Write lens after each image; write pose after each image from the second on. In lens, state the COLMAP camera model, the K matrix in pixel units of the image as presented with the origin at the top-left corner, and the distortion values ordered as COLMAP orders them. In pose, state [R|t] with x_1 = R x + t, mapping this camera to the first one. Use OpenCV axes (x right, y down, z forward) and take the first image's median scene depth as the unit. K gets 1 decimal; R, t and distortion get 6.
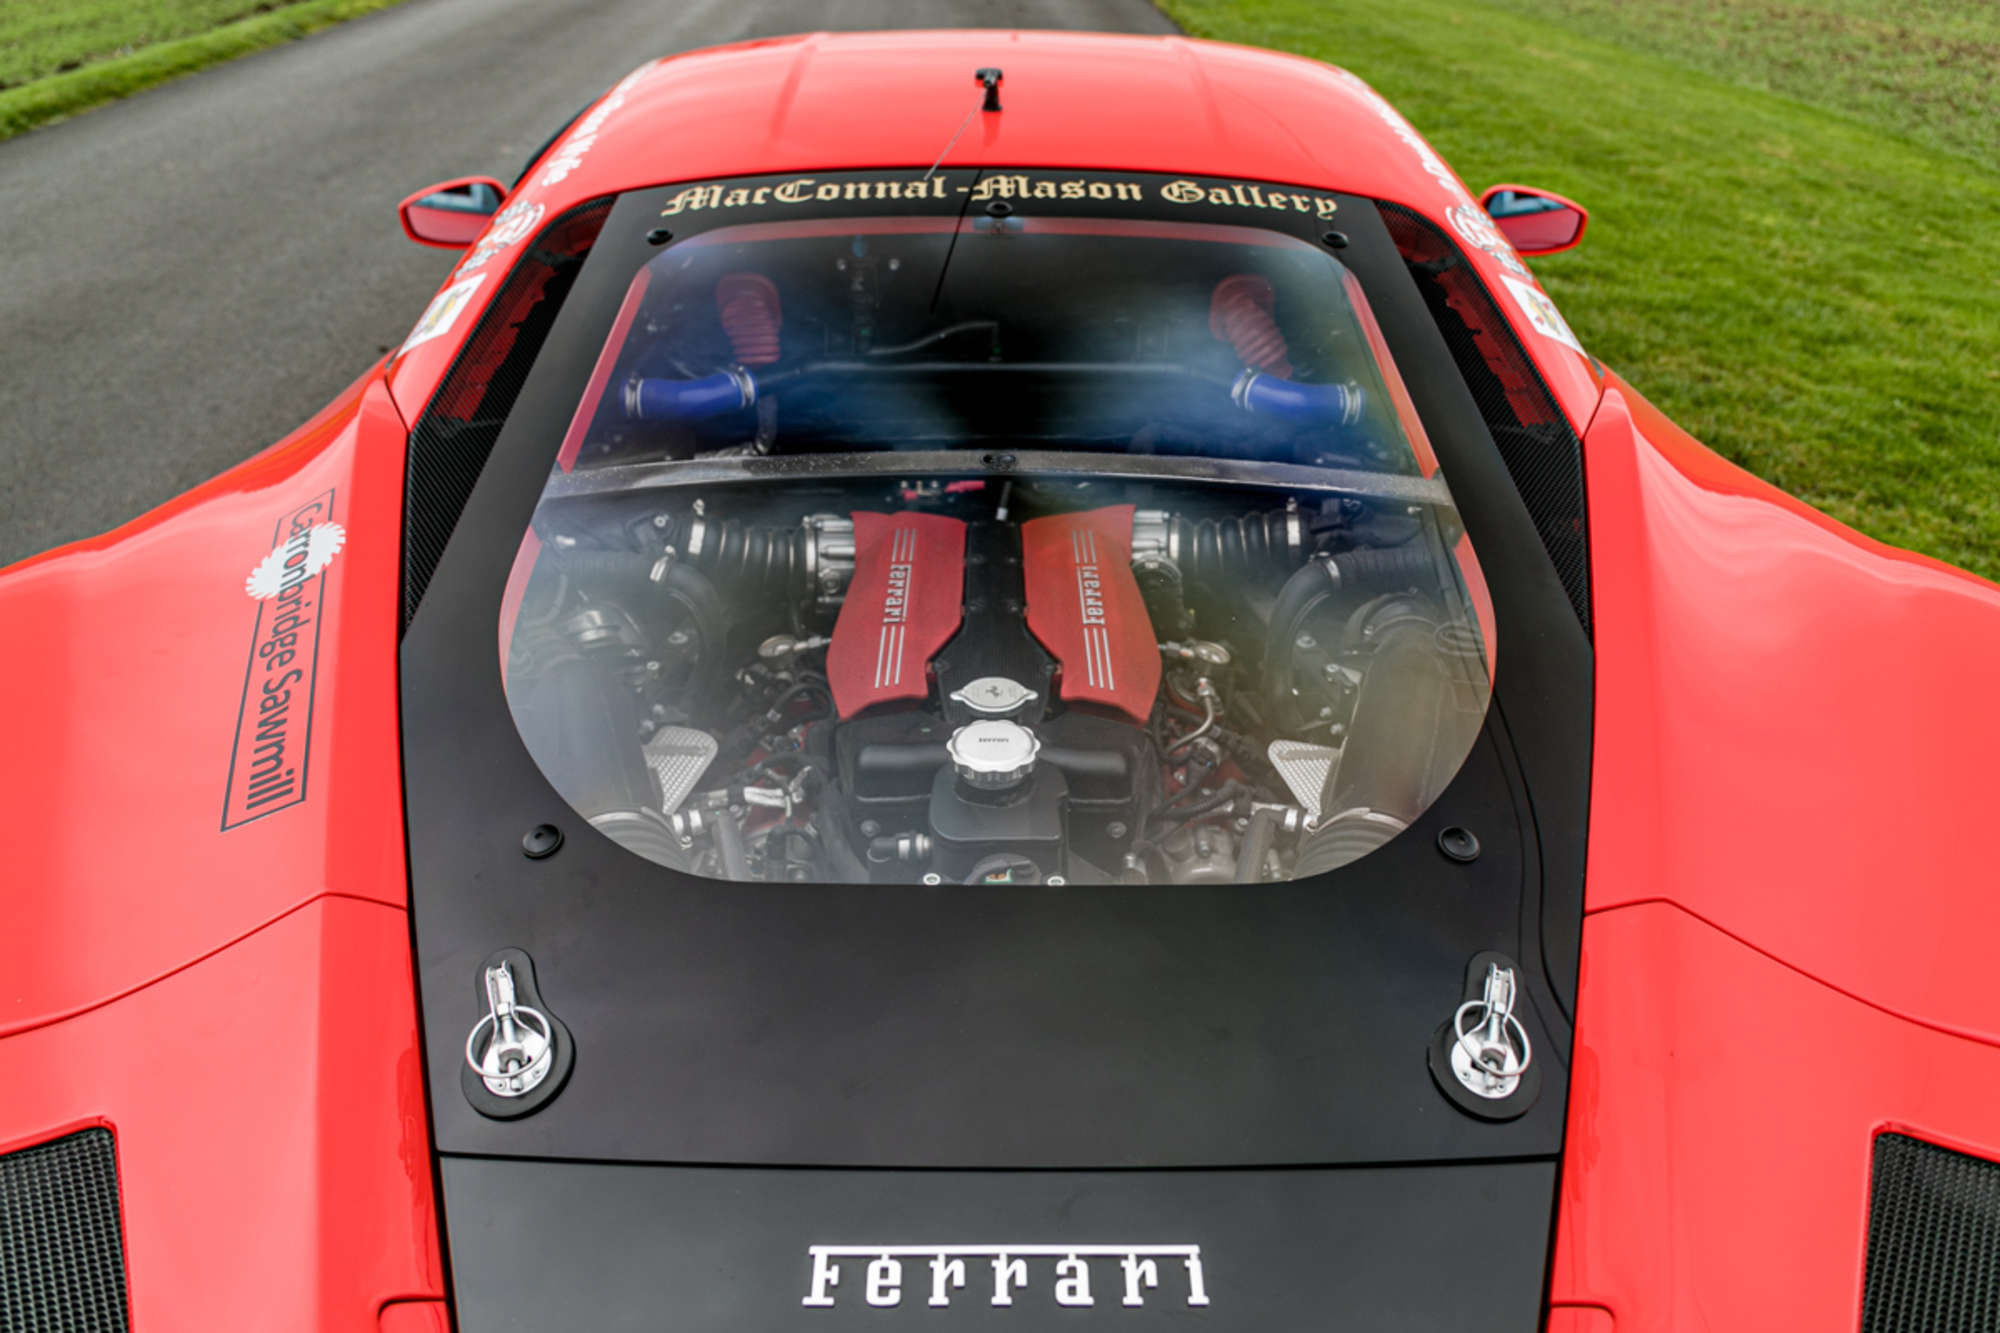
lens RADIAL K [[1456.1, 0, 1000.0], [0, 1456.1, 666.5], [0, 0, 1]] dist [-0.000057, 0.000995]
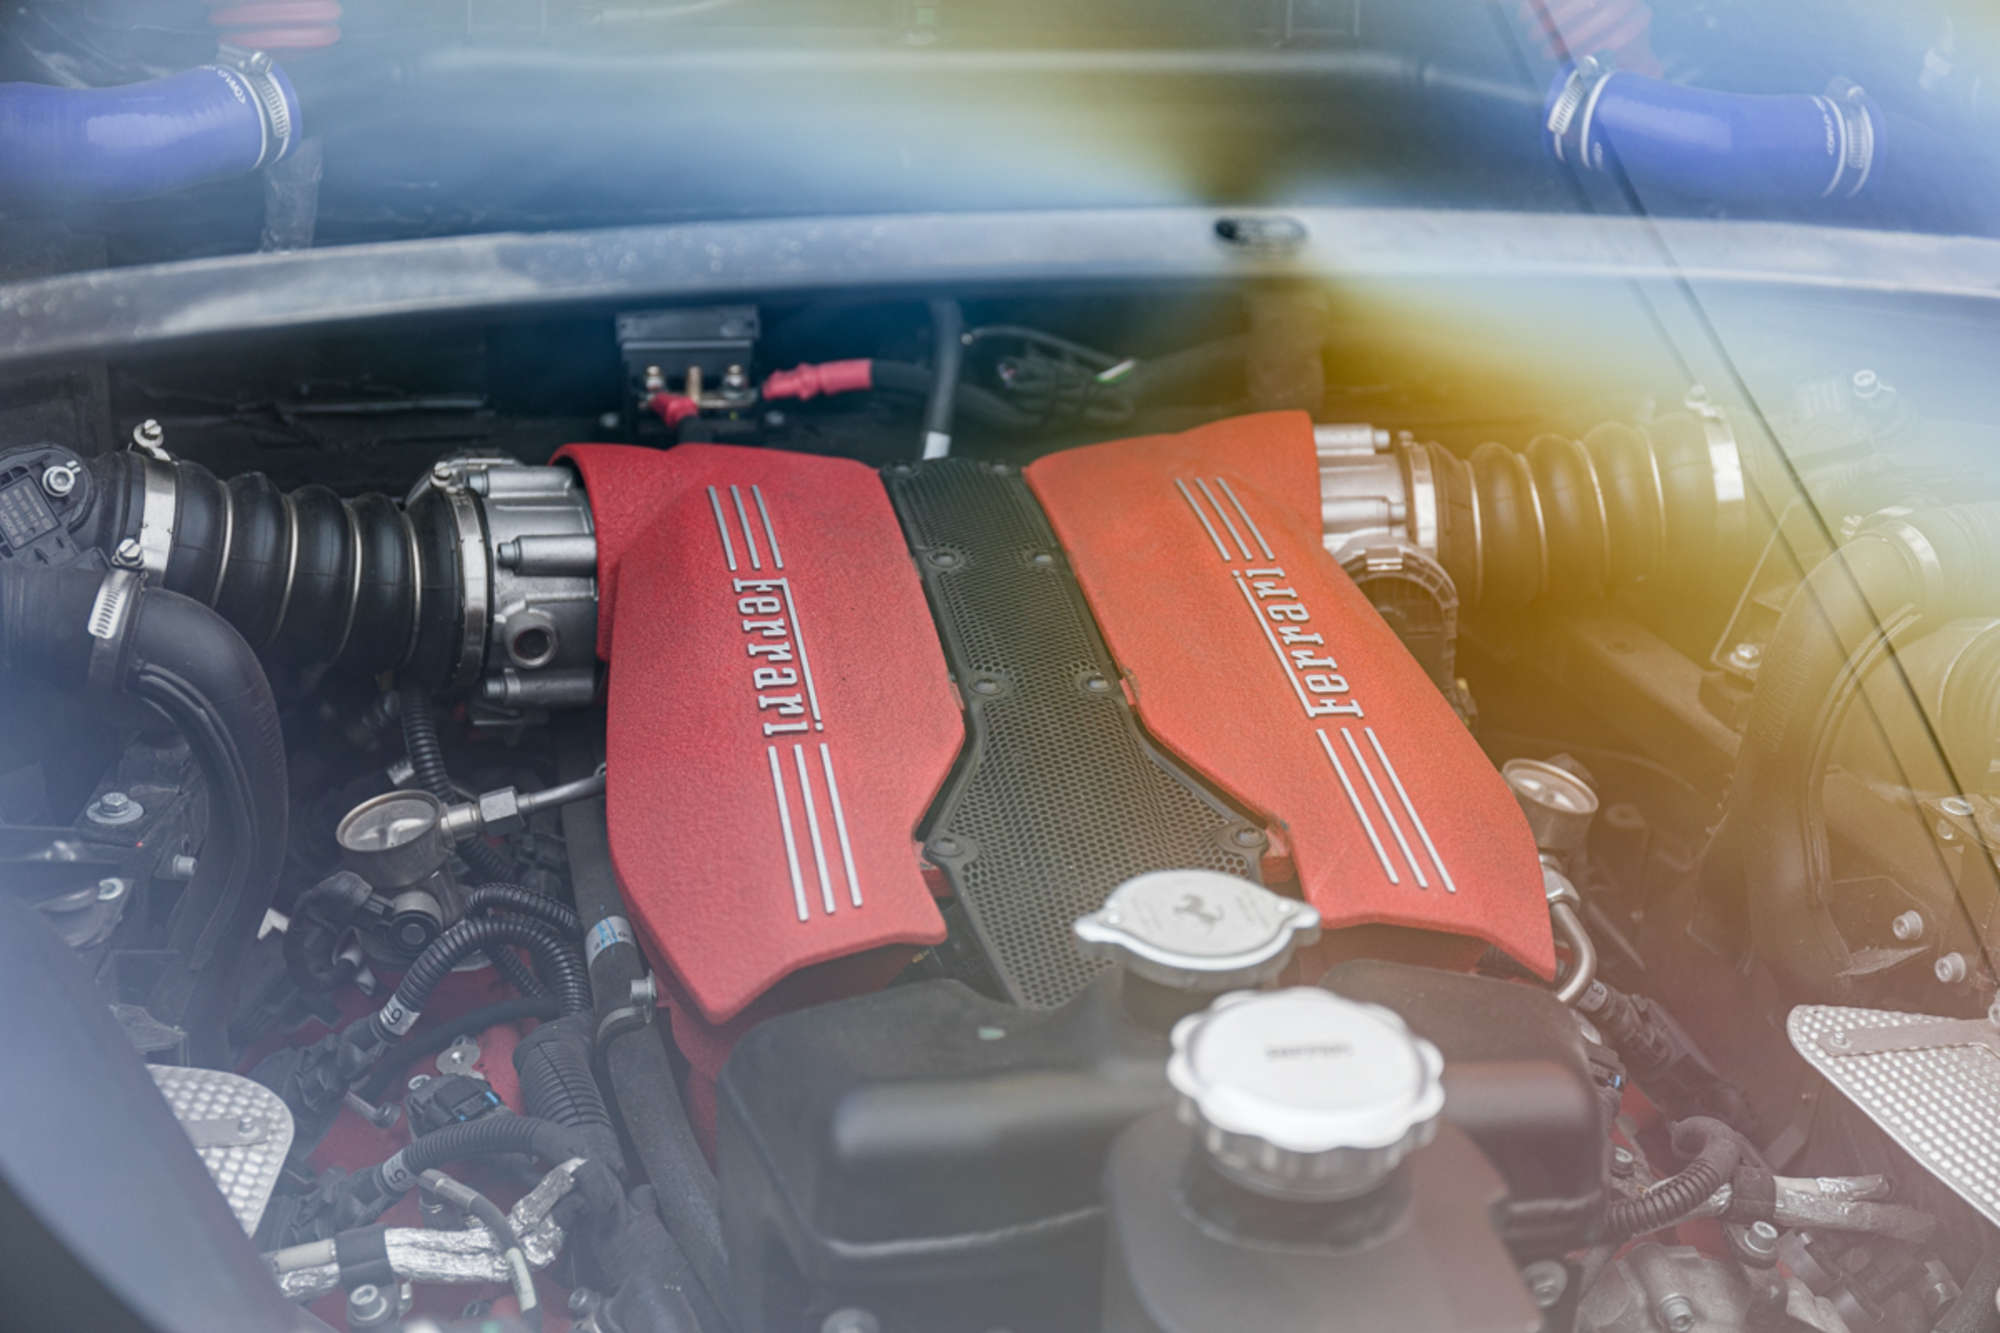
lens RADIAL K [[3201.6, 0, 1000.0], [0, 3201.6, 666.5], [0, 0, 1]] dist [-0.020641, -0.147723]
pose [[0.981639, -0.035913, 0.187337, -0.163376], [0.047699, 0.997130, -0.058789, 0.001556], [-0.184689, 0.066646, 0.980535, 0.217780]]
